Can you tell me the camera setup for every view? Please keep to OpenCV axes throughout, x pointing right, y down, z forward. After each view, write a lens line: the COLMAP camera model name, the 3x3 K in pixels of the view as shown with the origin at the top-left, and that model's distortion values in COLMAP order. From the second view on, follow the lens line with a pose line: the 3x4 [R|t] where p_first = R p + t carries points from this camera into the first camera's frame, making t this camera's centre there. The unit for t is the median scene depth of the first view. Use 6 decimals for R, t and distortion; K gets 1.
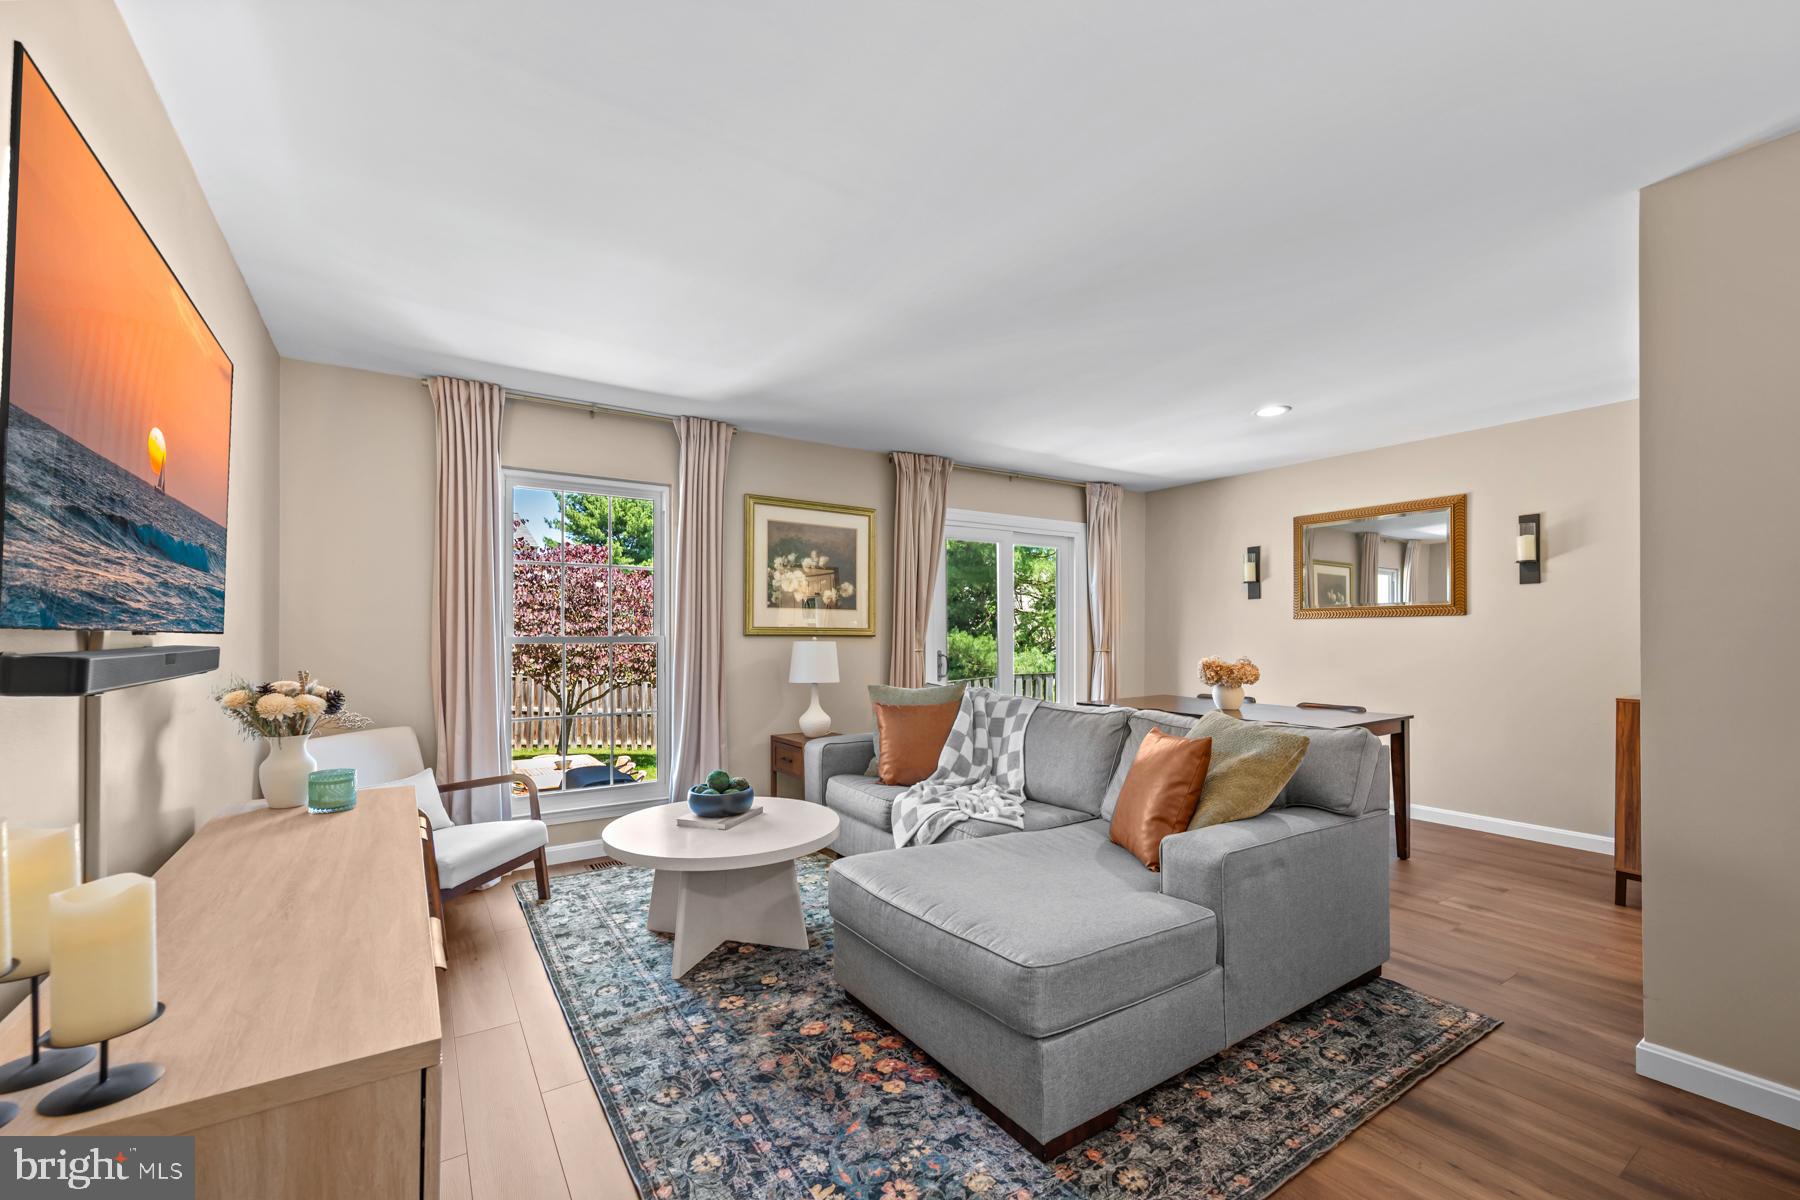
lens RADIAL K [[708.1, 0, 915.2], [0, 708.1, 643.4], [0, 0, 1]] dist [0.003407, -0.001485]
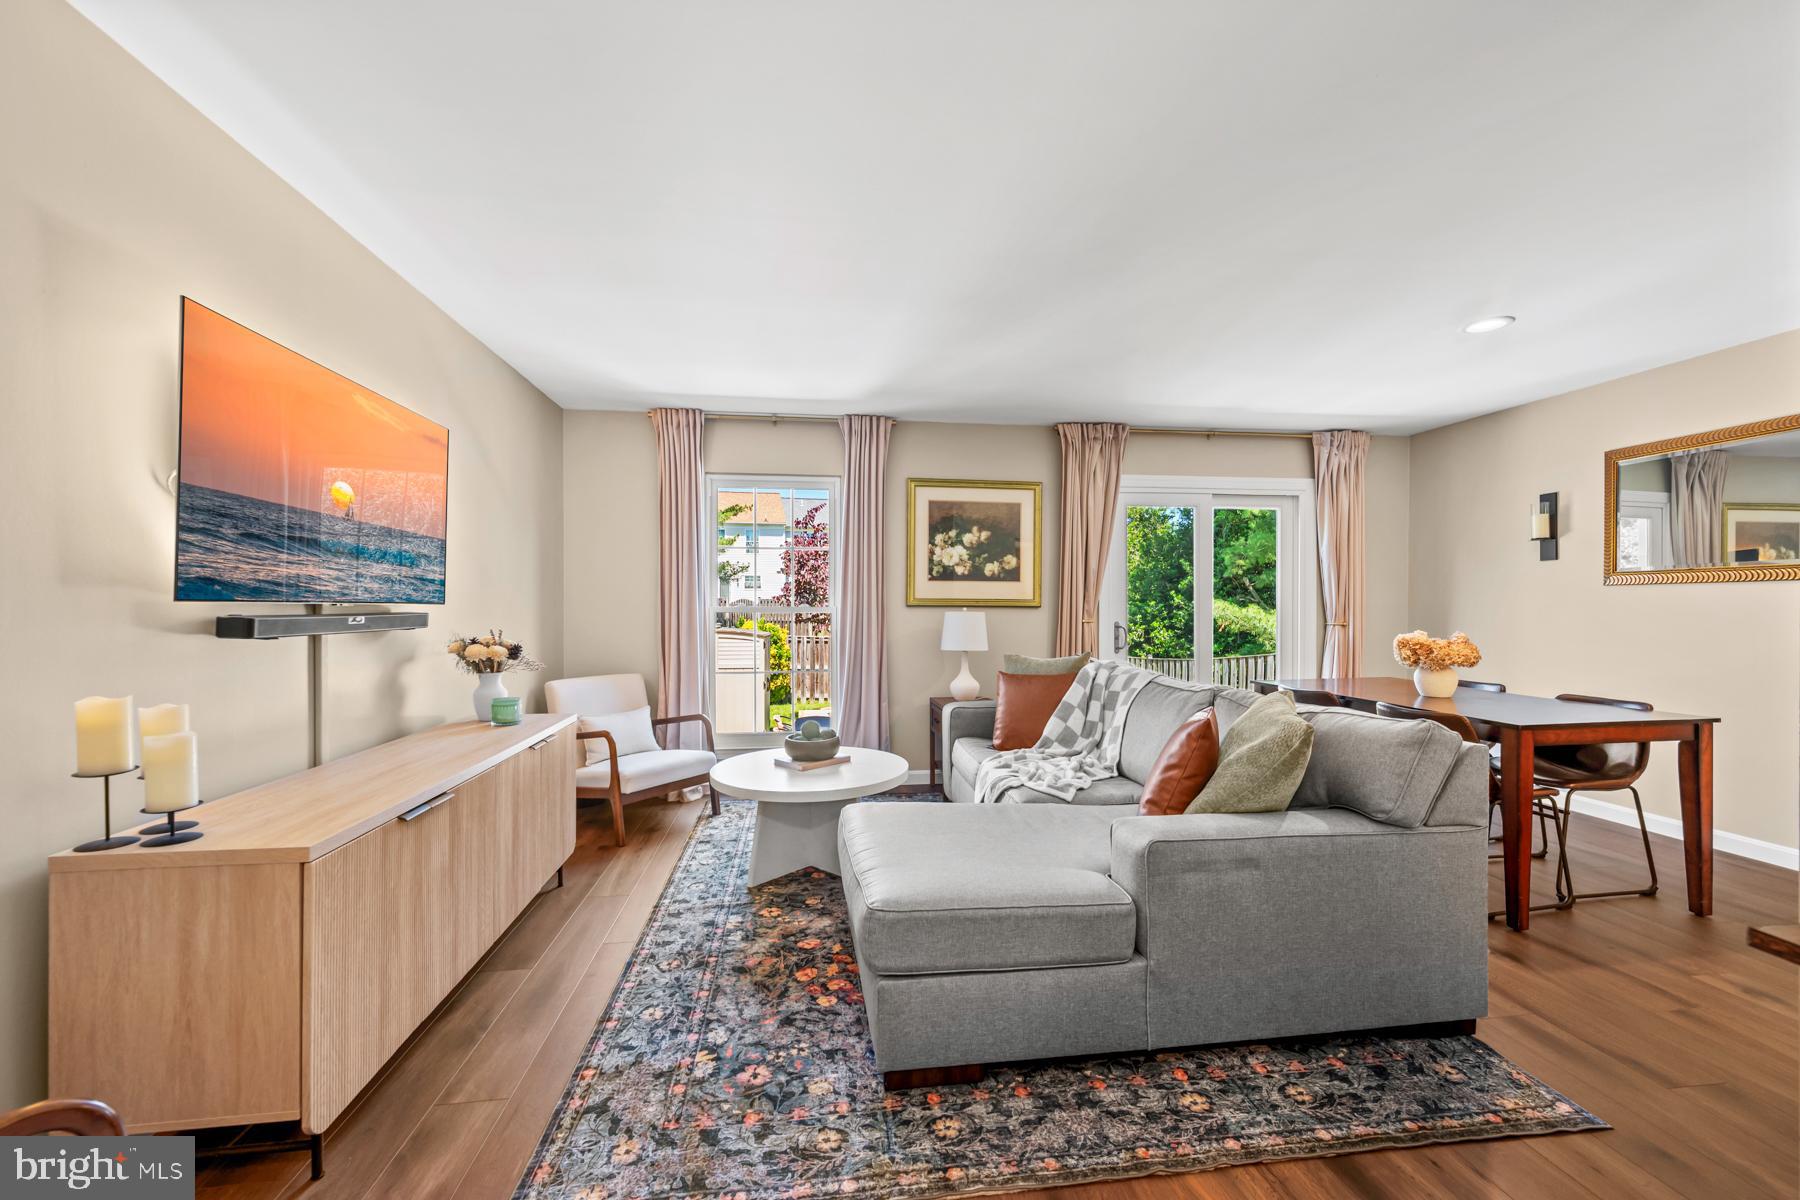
lens RADIAL K [[708.1, 0, 922.6], [0, 708.1, 607.7], [0, 0, 1]] dist [0.003407, -0.001485]
pose [[0.908774, 0.001675, -0.417284, 0.245485], [-0.005872, 0.999944, -0.008775, 0.000645], [0.417246, 0.010425, 0.908734, 0.010553]]
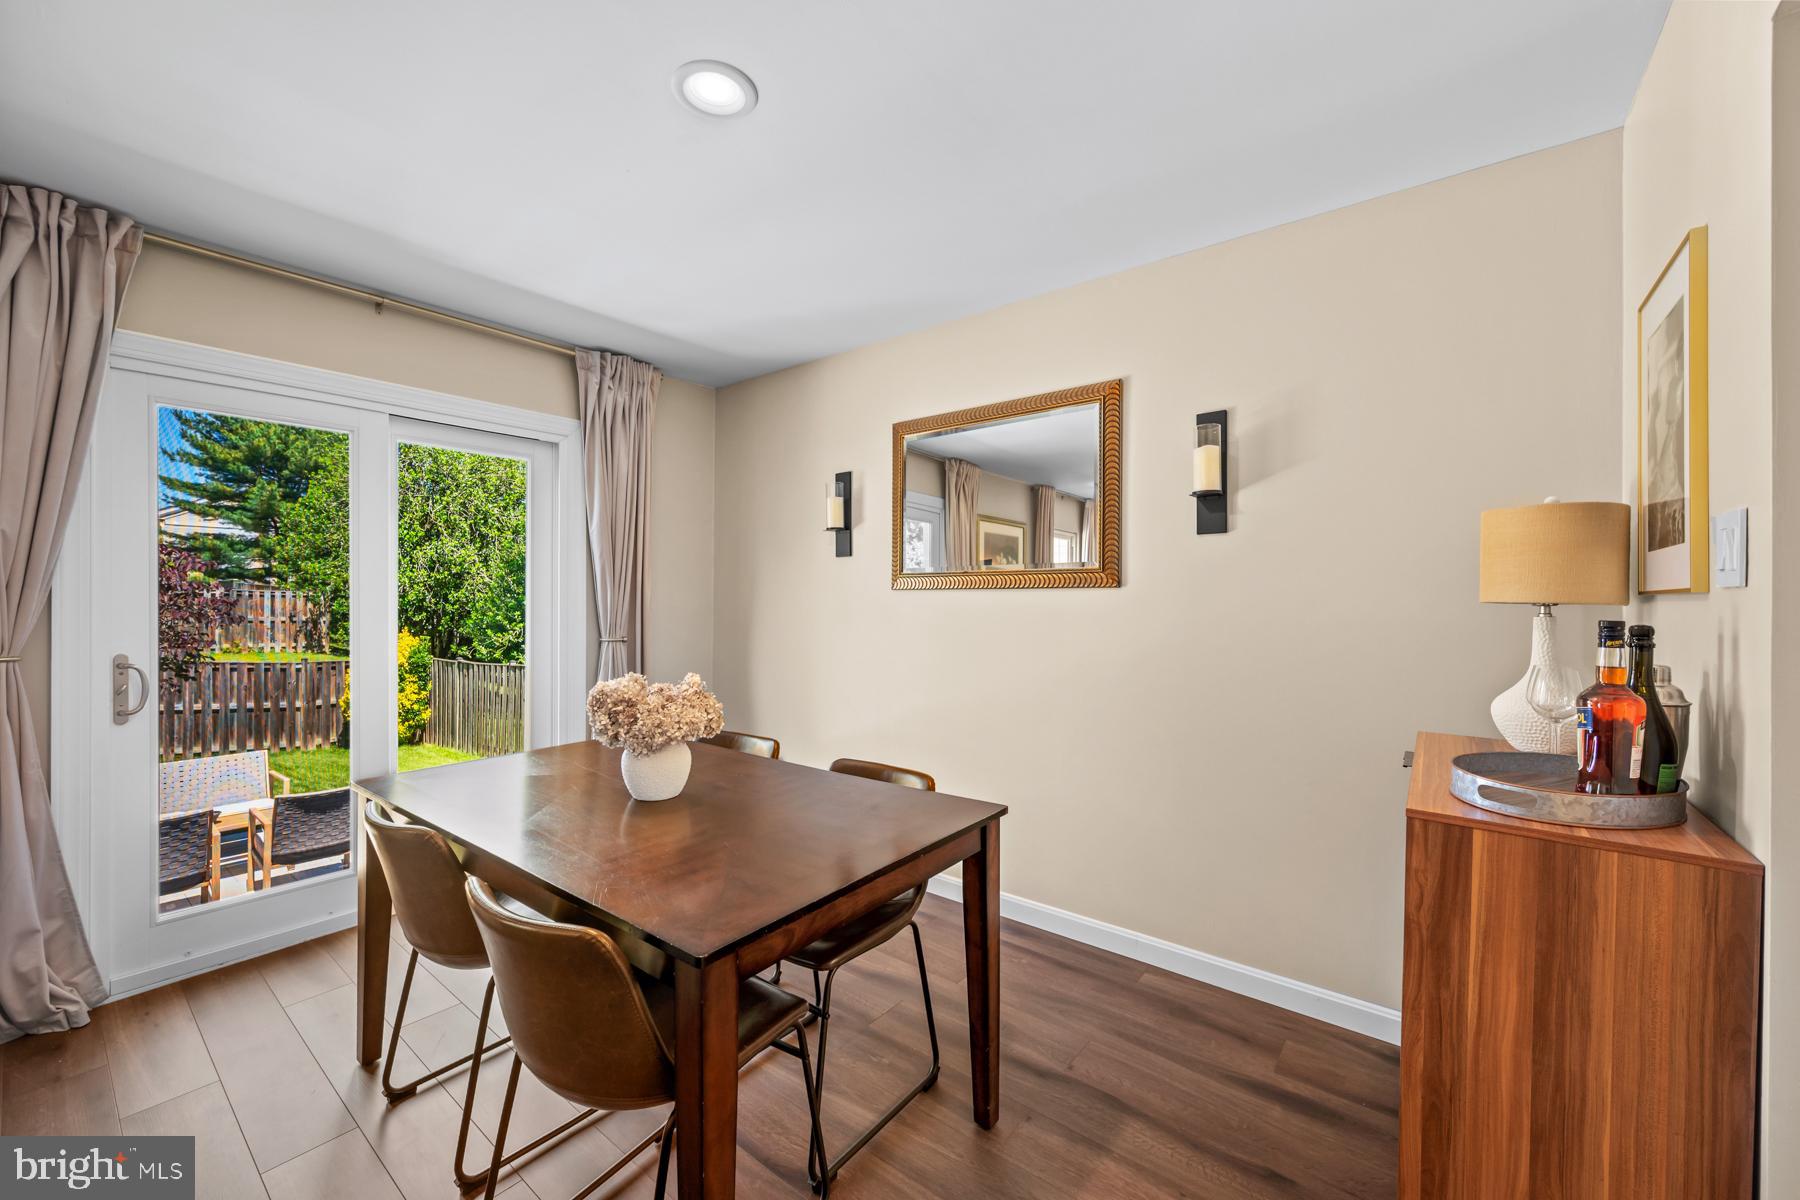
lens RADIAL K [[708.1, 0, 893.2], [0, 708.1, 612.0], [0, 0, 1]] dist [0.003407, -0.001485]
pose [[0.950972, -0.001305, 0.309275, 0.448398], [-0.000905, 0.999975, 0.007003, -0.024267], [-0.309277, -0.006940, 0.950947, 0.539560]]
